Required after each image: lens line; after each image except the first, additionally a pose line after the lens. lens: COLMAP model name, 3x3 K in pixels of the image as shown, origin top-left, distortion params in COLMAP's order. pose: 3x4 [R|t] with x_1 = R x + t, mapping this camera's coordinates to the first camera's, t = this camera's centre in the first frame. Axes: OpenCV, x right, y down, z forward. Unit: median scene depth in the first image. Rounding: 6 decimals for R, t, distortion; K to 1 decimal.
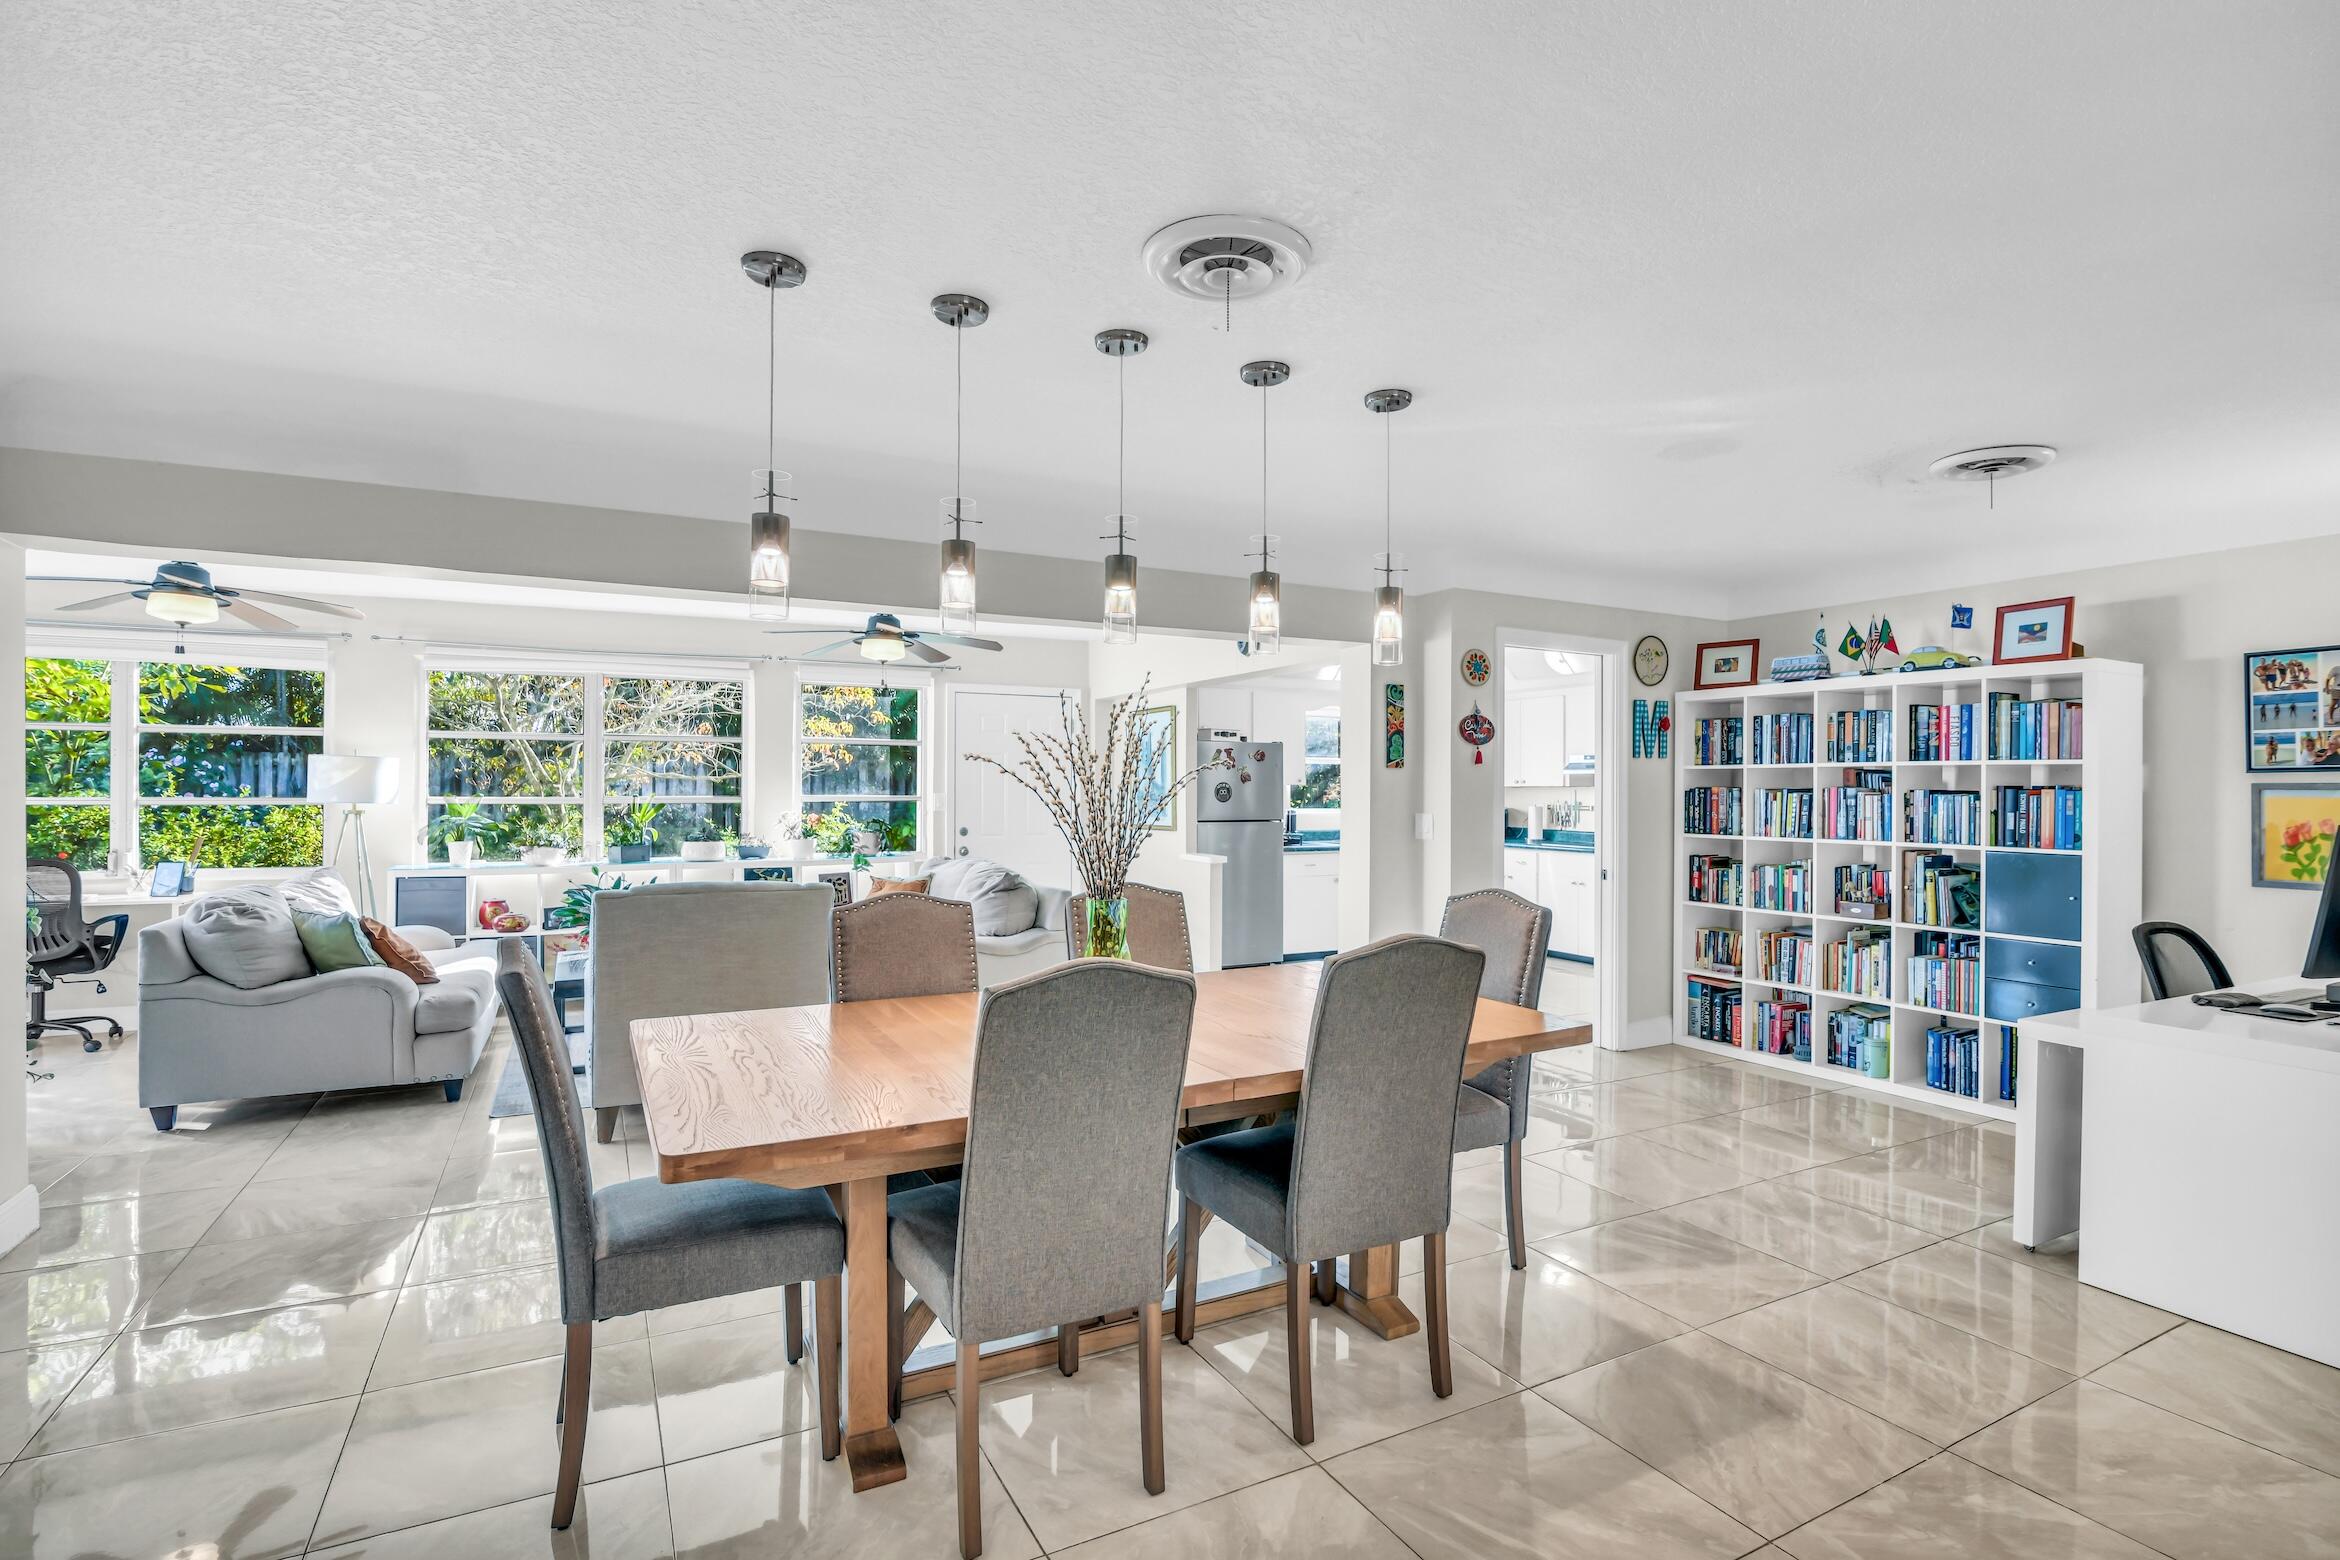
lens RADIAL K [[1177.0, 0, 1170.4], [0, 1177.0, 790.0], [0, 0, 1]] dist [-0.025520, 0.003564]
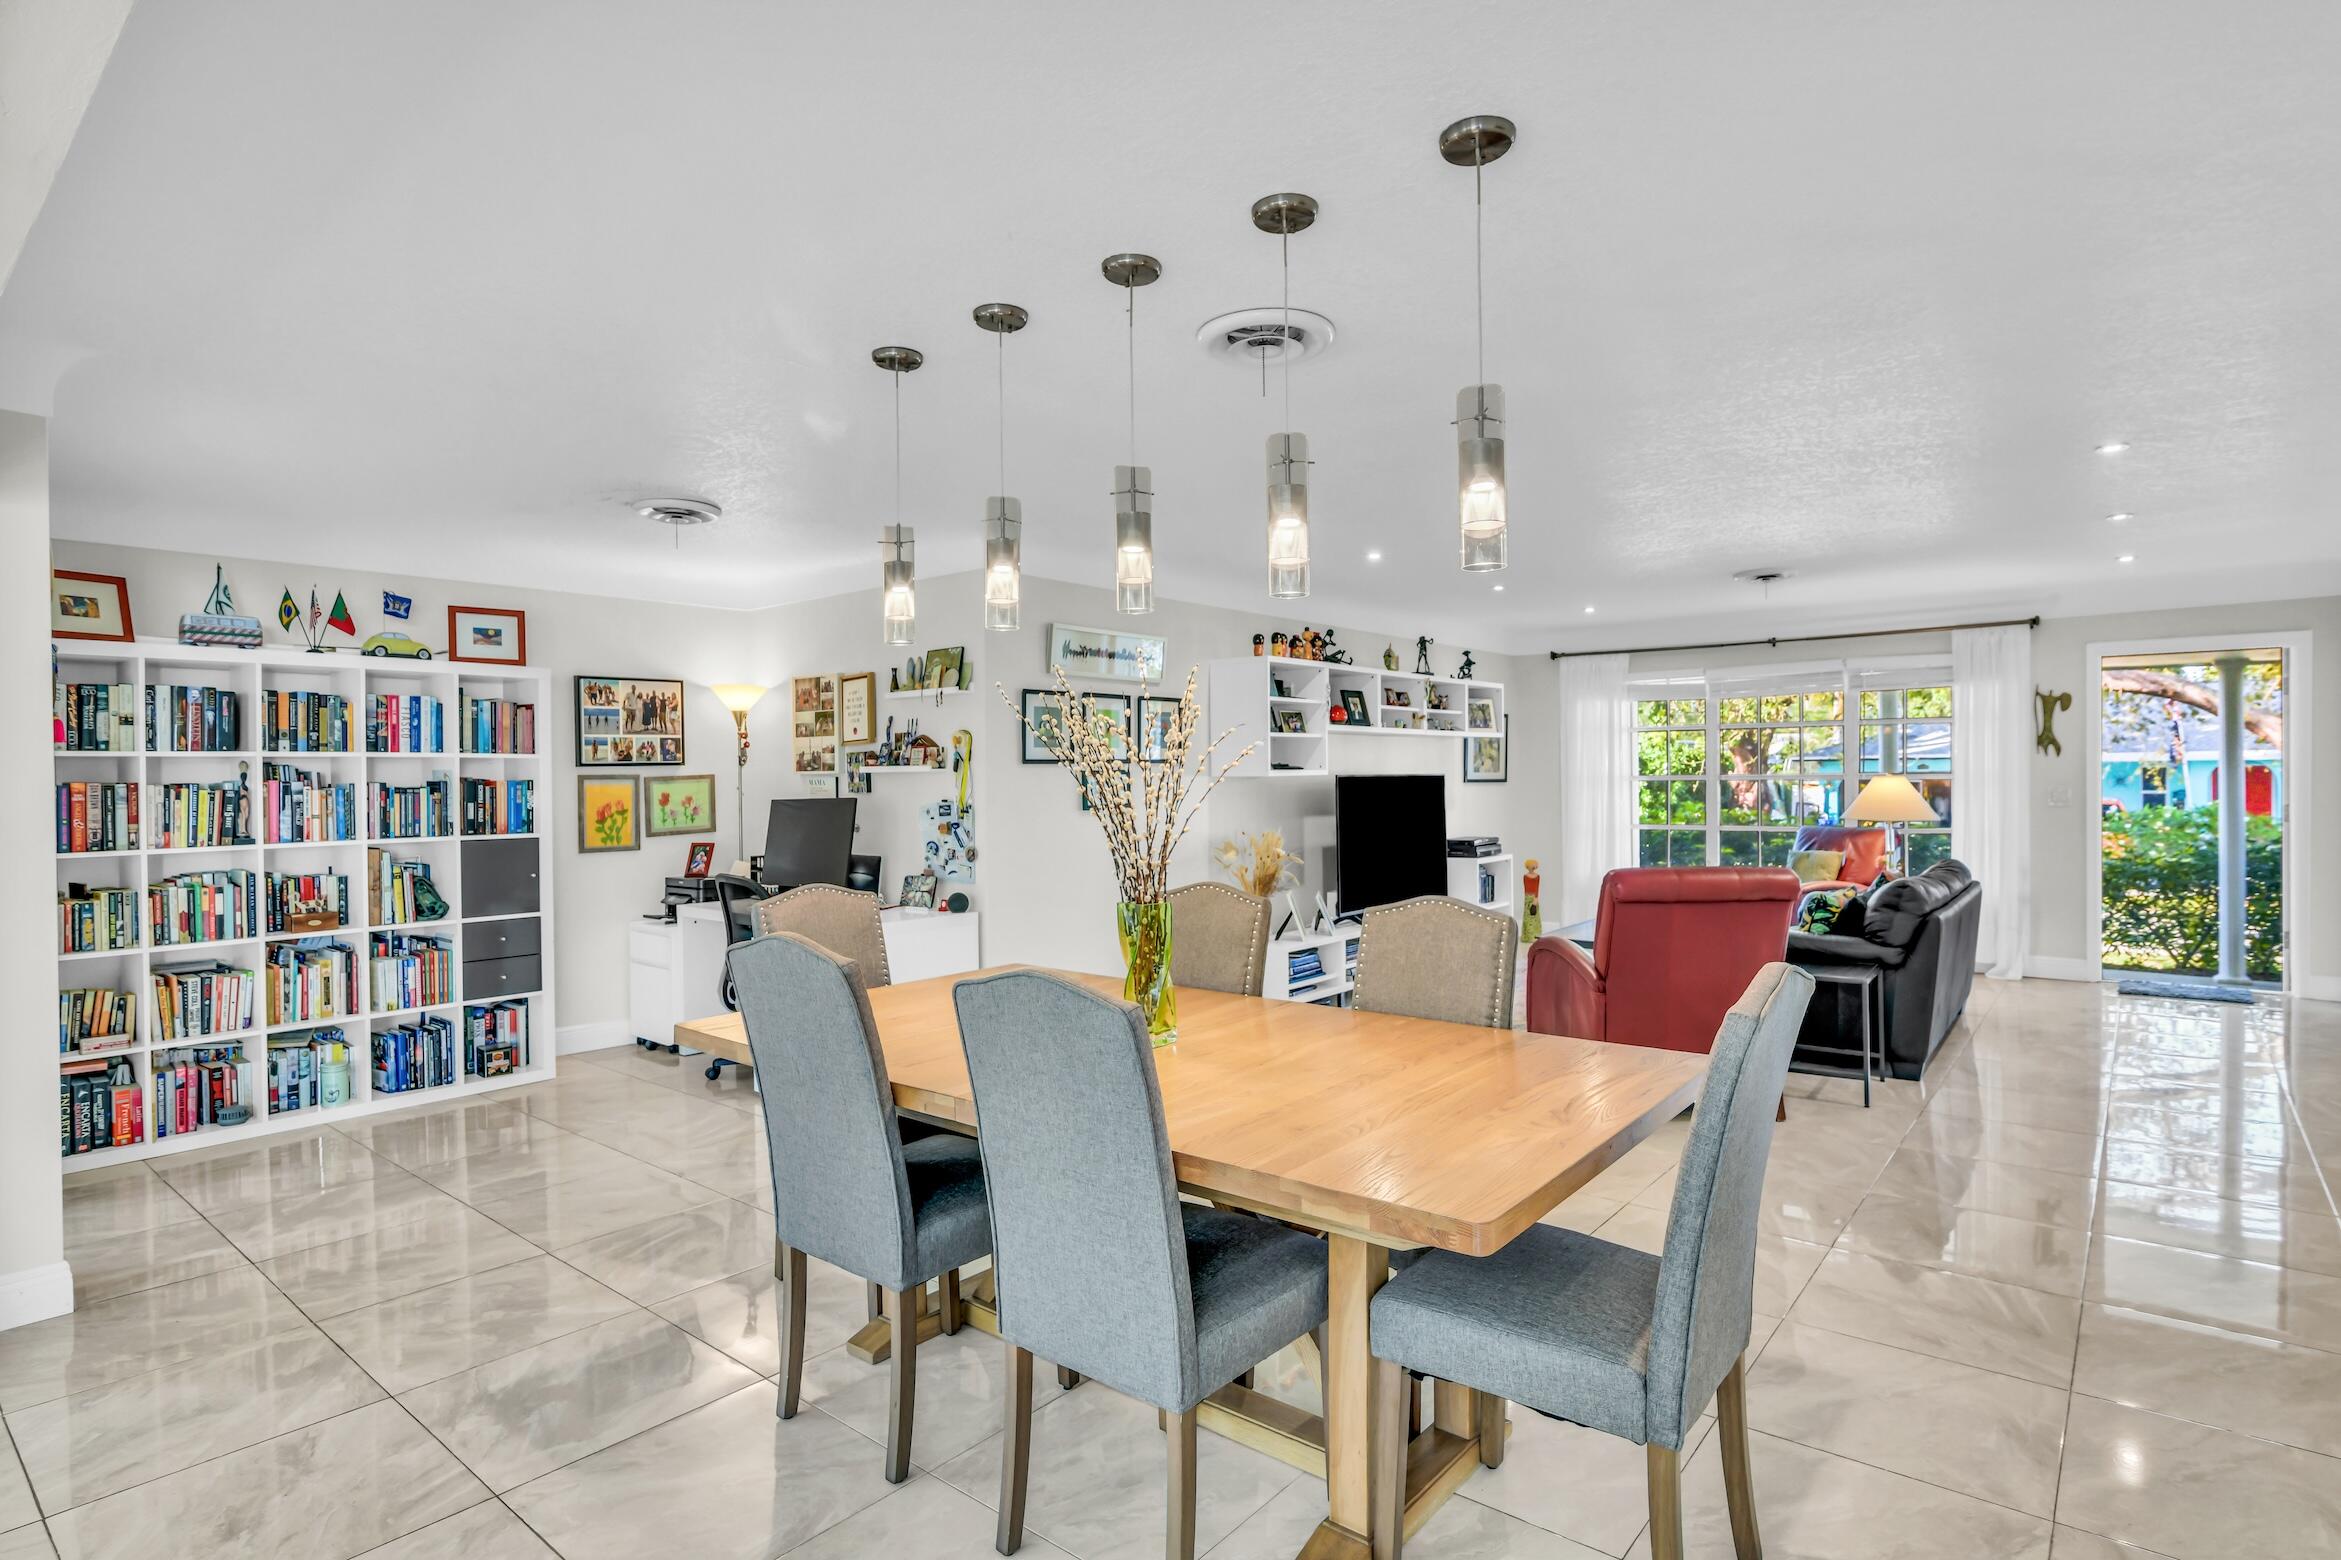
lens RADIAL K [[1177.5, 0, 1173.0], [0, 1177.5, 781.8], [0, 0, 1]] dist [-0.025520, 0.003564]
pose [[-0.399156, -0.005308, 0.916867, -0.430252], [0.010474, 0.999892, 0.010349, -0.003474], [-0.916823, 0.013734, -0.399058, 0.711245]]
